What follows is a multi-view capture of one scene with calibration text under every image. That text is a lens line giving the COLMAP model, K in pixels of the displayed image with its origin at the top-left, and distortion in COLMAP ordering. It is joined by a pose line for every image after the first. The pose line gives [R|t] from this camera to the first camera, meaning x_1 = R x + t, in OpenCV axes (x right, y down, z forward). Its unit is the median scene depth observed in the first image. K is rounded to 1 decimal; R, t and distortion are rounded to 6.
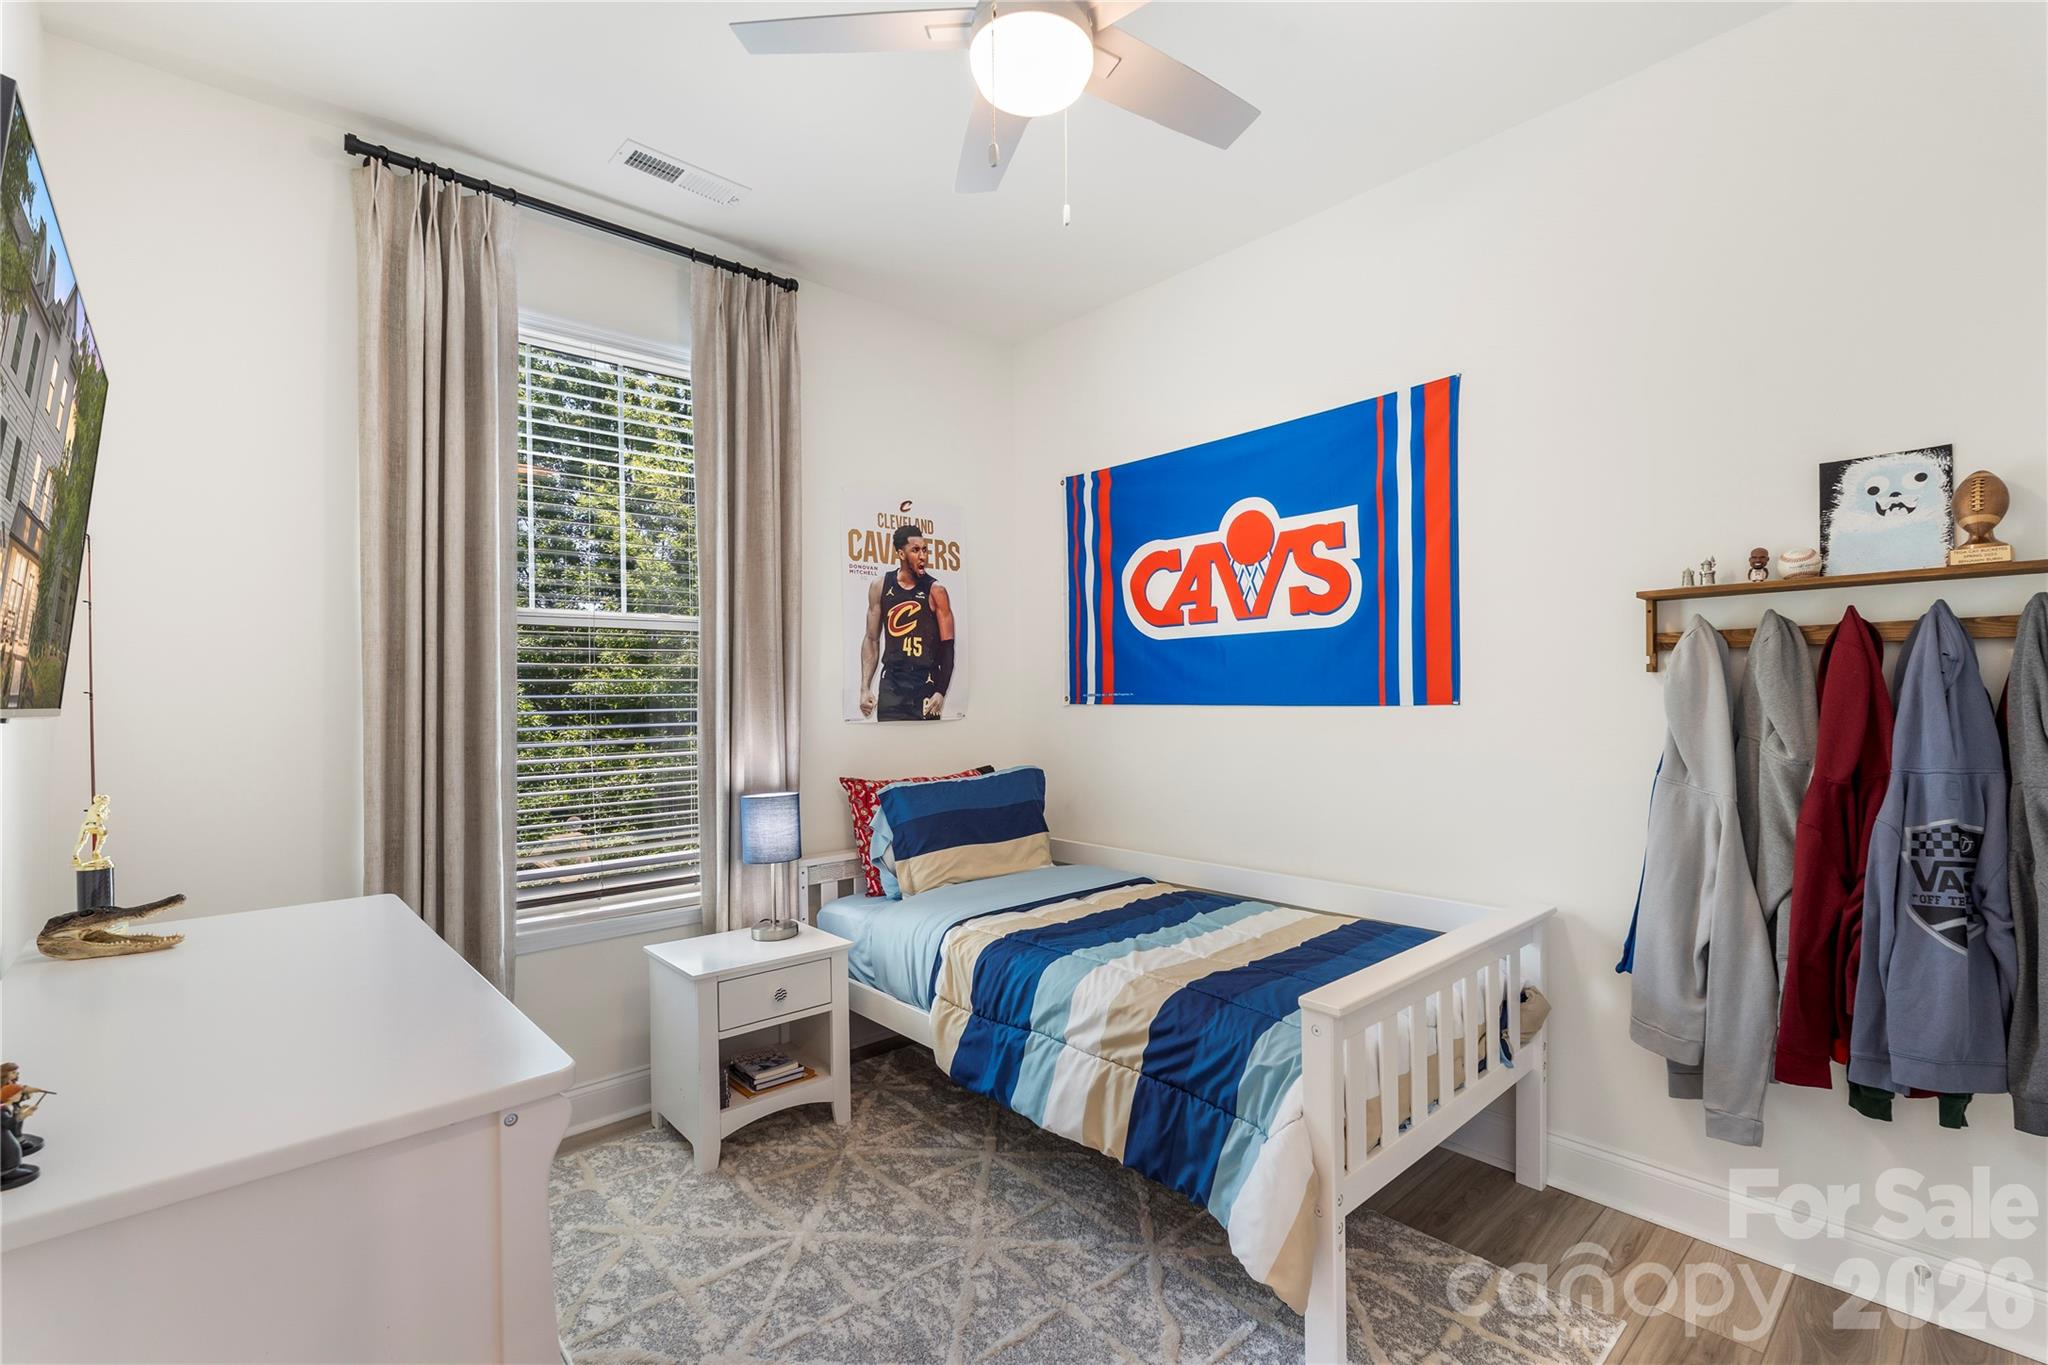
lens RADIAL K [[905.1, 0, 1040.3], [0, 905.1, 691.1], [0, 0, 1]] dist [0.000928, -0.000271]
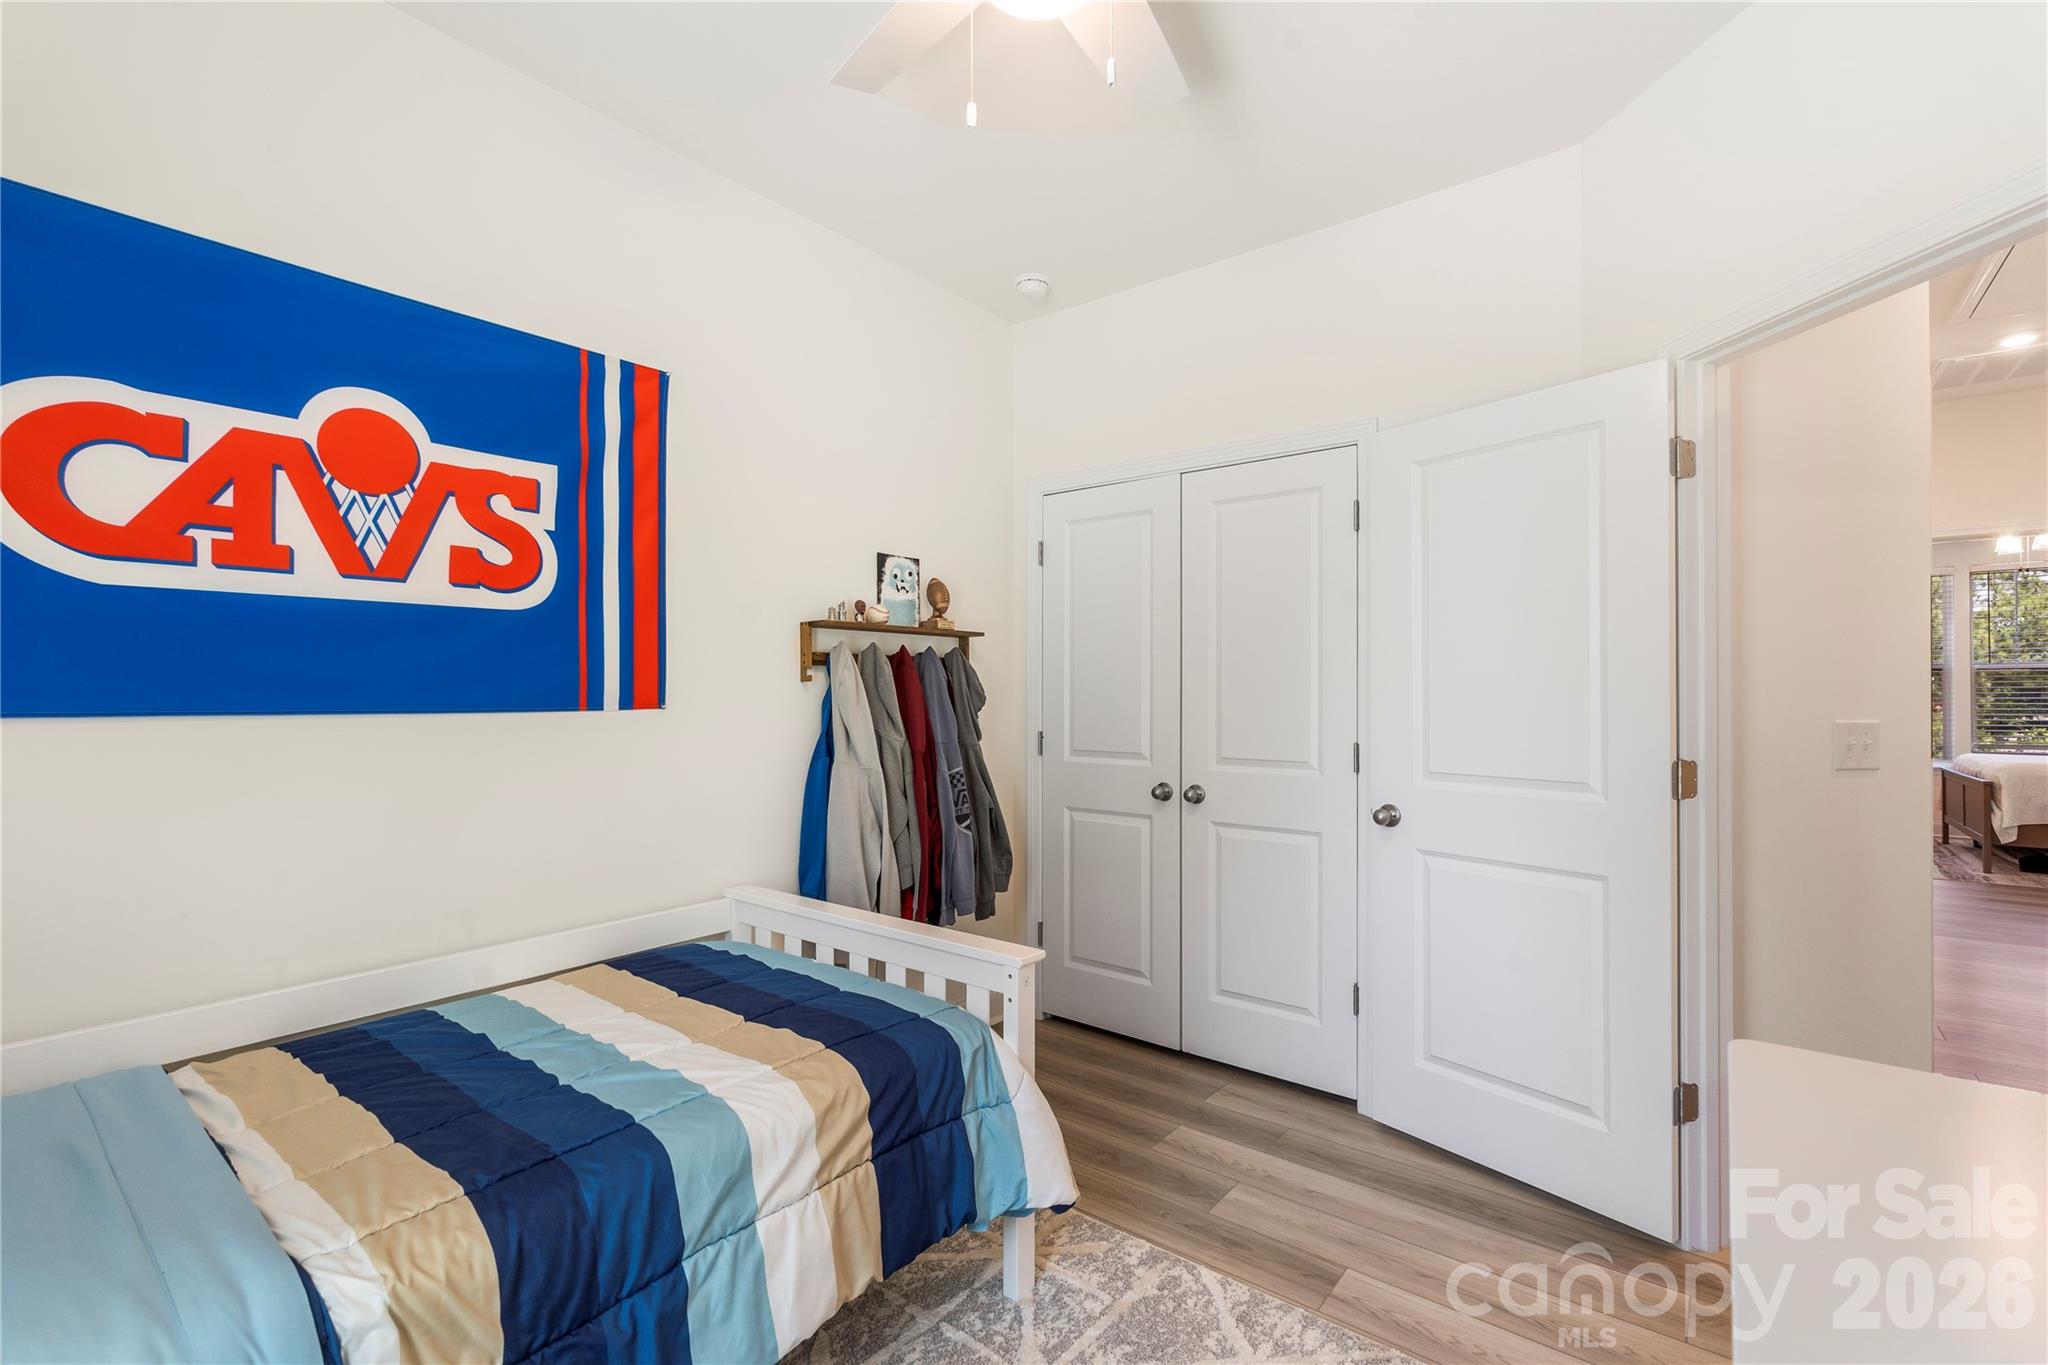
lens RADIAL K [[892.5, 0, 1024.0], [0, 892.5, 682.5], [0, 0, 1]] dist [-0.003869, -0.000153]
pose [[-0.149473, 0.020857, 0.988546, -0.517050], [-0.004976, 0.999749, -0.021846, 0.005778], [-0.988753, -0.008184, -0.149331, 0.716437]]
